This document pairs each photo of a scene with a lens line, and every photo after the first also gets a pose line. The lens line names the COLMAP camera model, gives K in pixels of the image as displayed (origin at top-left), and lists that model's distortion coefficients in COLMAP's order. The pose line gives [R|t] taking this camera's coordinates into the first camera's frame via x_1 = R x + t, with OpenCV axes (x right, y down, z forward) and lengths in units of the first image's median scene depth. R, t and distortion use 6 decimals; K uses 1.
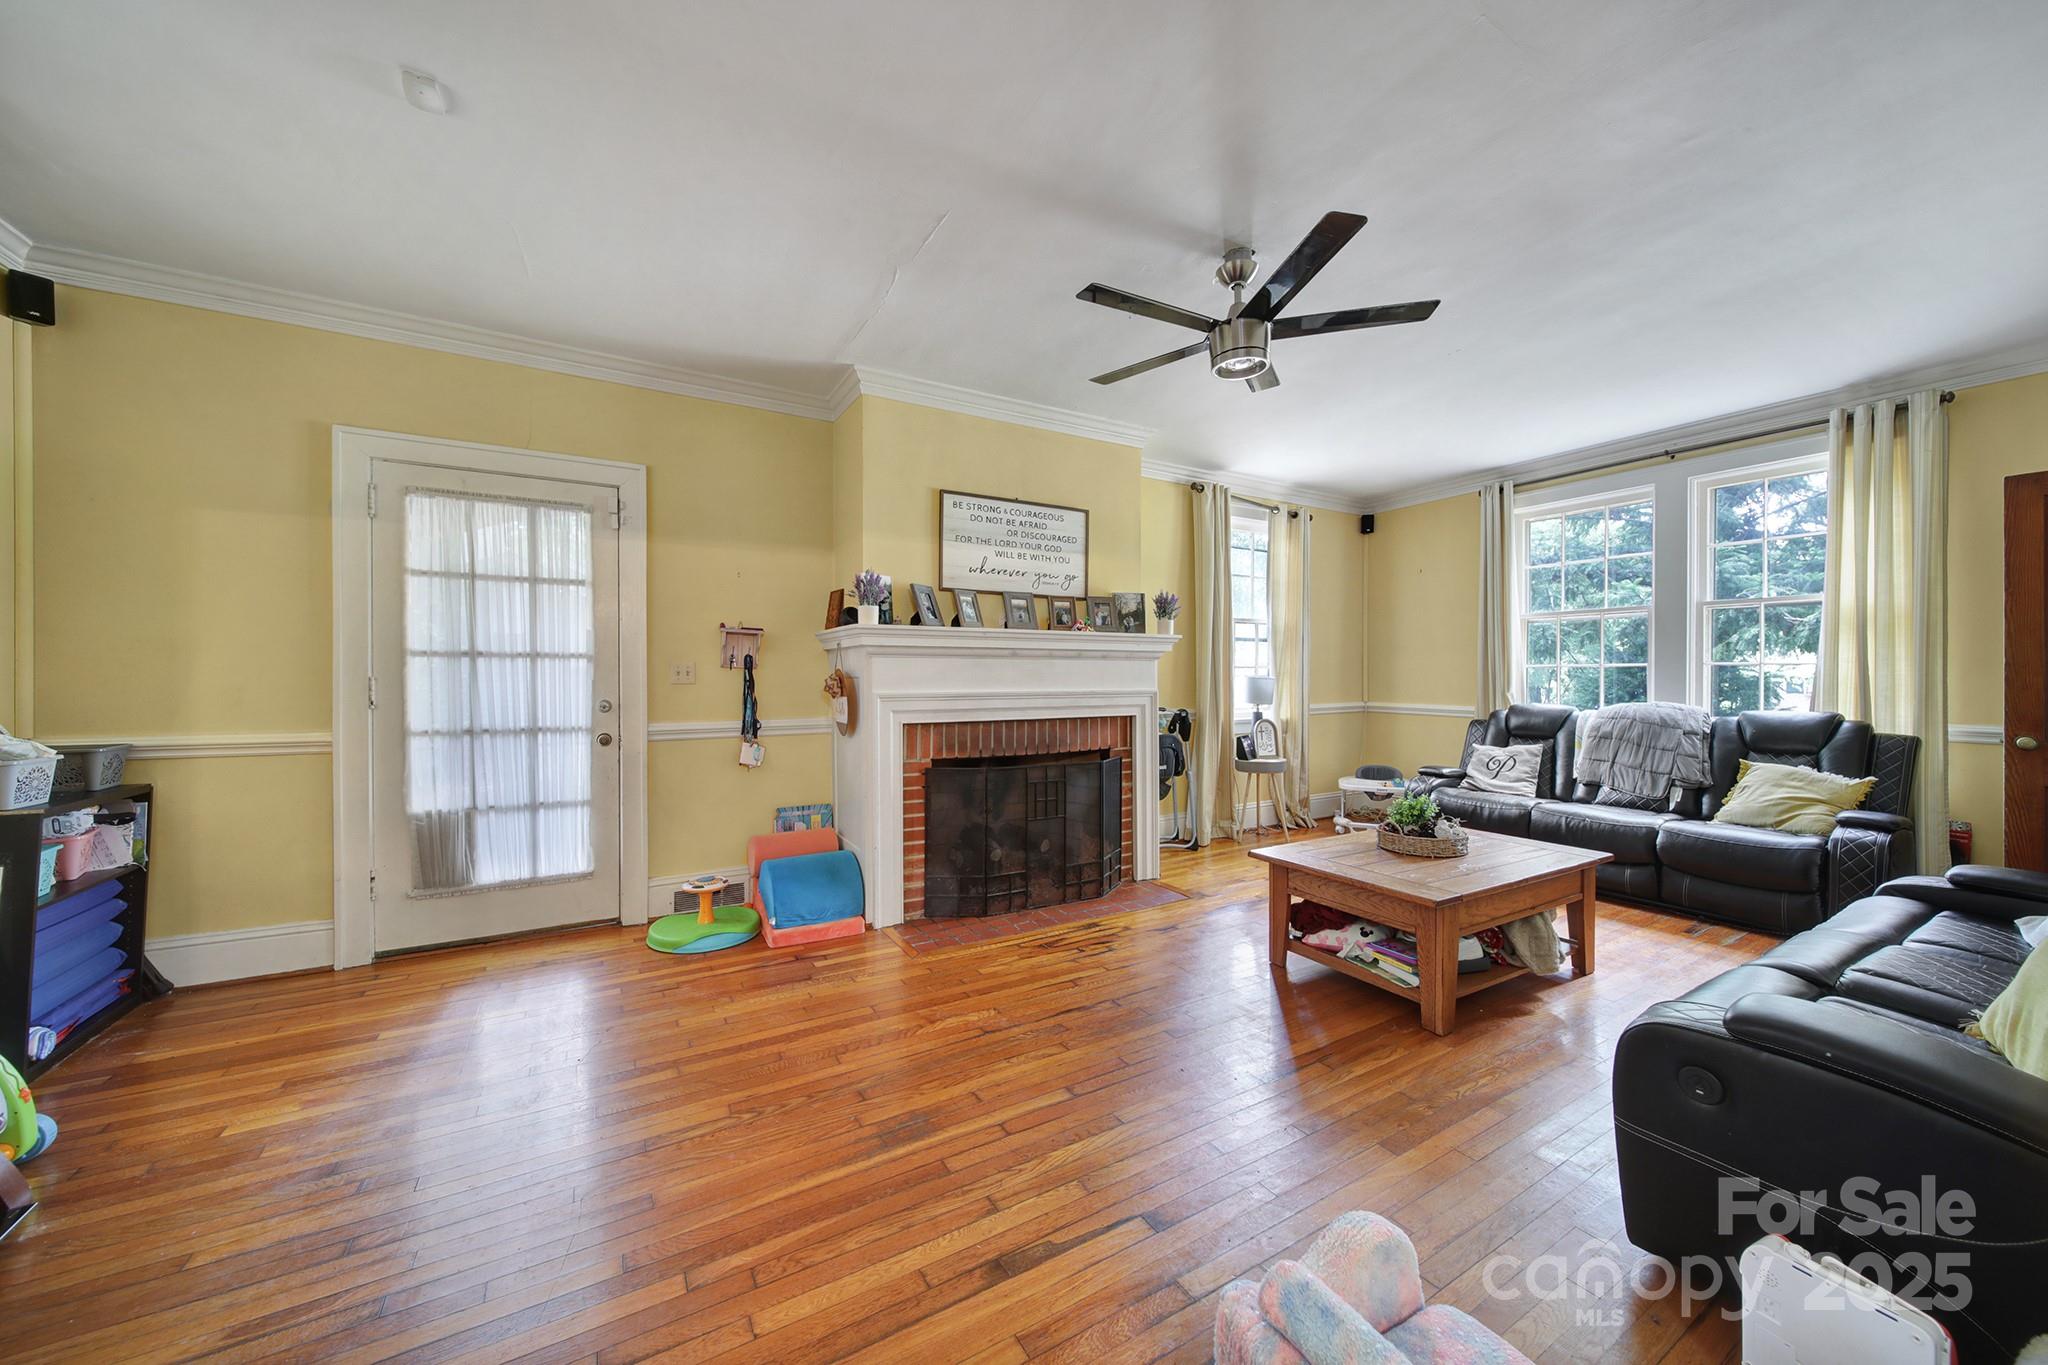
lens RADIAL K [[722.3, 0, 1022.9], [0, 722.3, 679.3], [0, 0, 1]] dist [-0.010451, -0.000105]
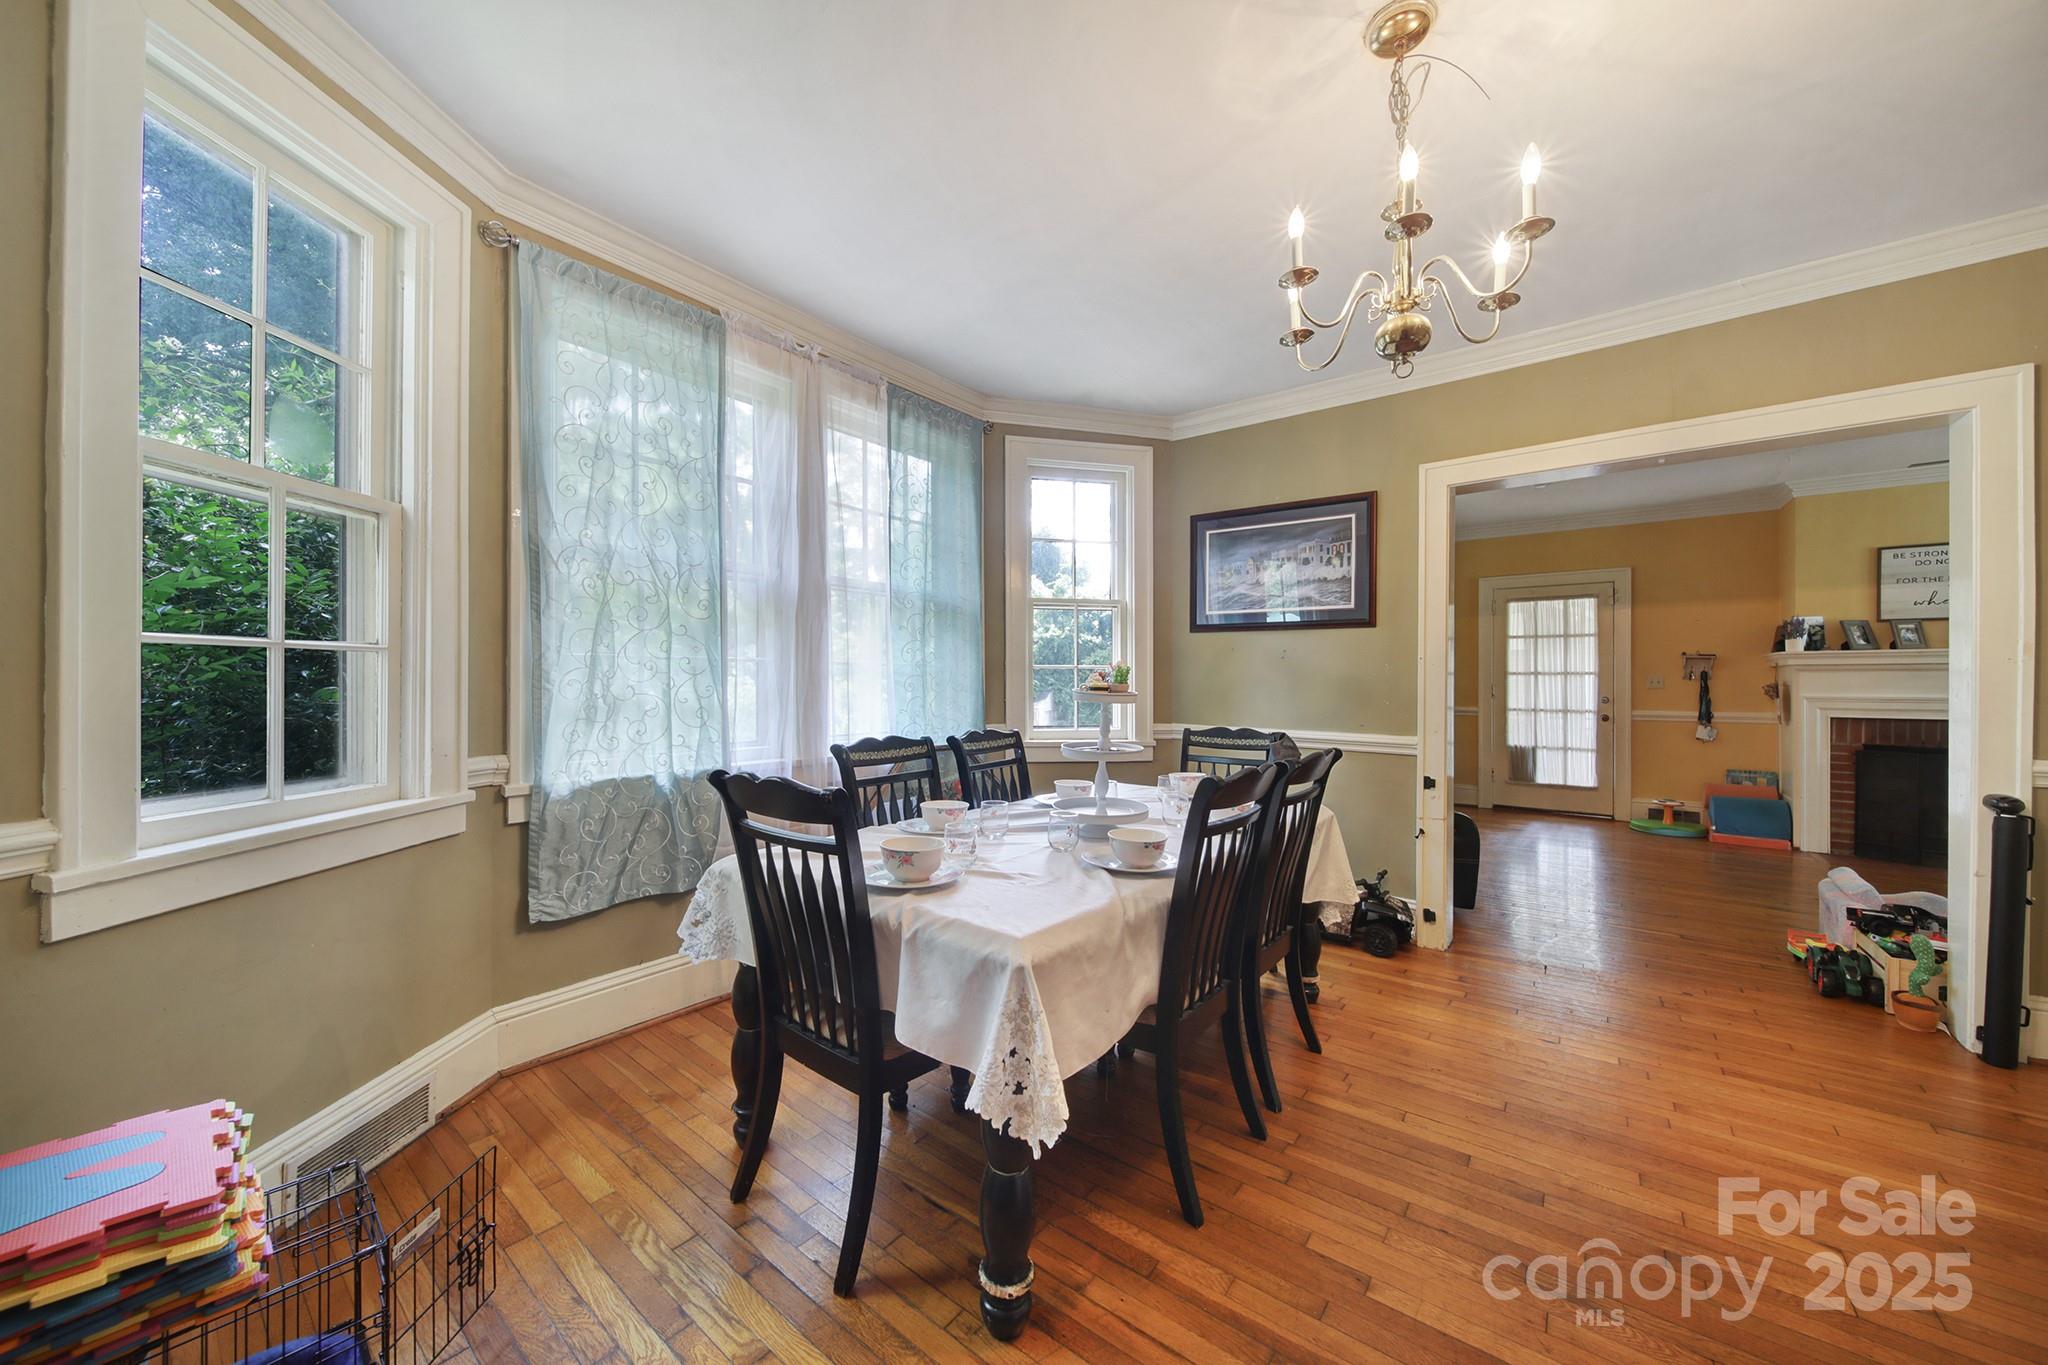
lens RADIAL K [[722.3, 0, 1022.9], [0, 722.3, 679.3], [0, 0, 1]] dist [-0.010451, -0.000105]
pose [[0.371737, -0.001708, -0.928337, 0.575153], [-0.012013, 0.999906, -0.006650, 0.014093], [0.928260, 0.013624, 0.371681, -1.074985]]
